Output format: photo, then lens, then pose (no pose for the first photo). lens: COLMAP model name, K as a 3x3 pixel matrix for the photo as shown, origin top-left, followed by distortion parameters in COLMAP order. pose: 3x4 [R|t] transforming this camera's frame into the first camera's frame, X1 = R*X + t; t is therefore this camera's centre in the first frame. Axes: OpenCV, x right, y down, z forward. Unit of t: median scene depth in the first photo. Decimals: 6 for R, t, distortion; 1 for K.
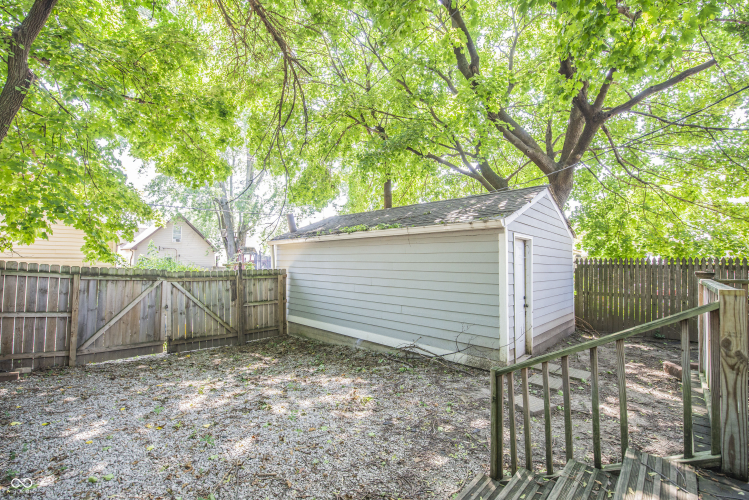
lens RADIAL K [[323.1, 0, 371.0], [0, 323.1, 255.1], [0, 0, 1]] dist [-0.002568, -0.000331]
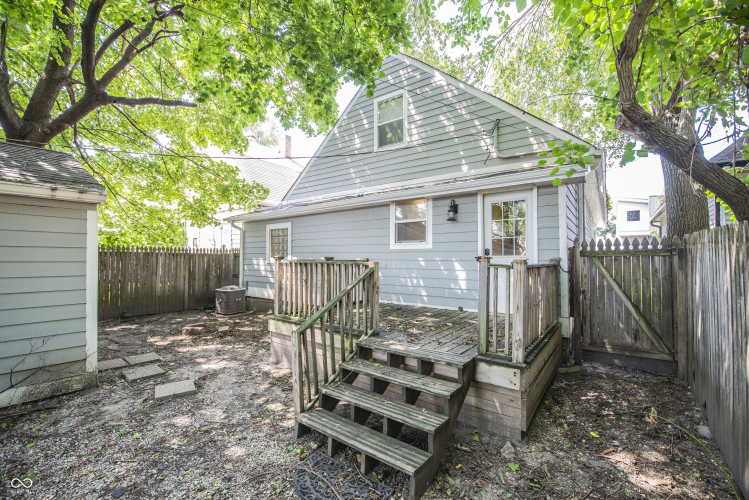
lens RADIAL K [[323.1, 0, 370.6], [0, 323.1, 250.5], [0, 0, 1]] dist [-0.002568, -0.000331]
pose [[-0.112349, 0.014603, 0.993561, -0.485407], [-0.042568, 0.998903, -0.019495, 0.018981], [-0.992757, -0.044484, -0.111605, 0.439217]]
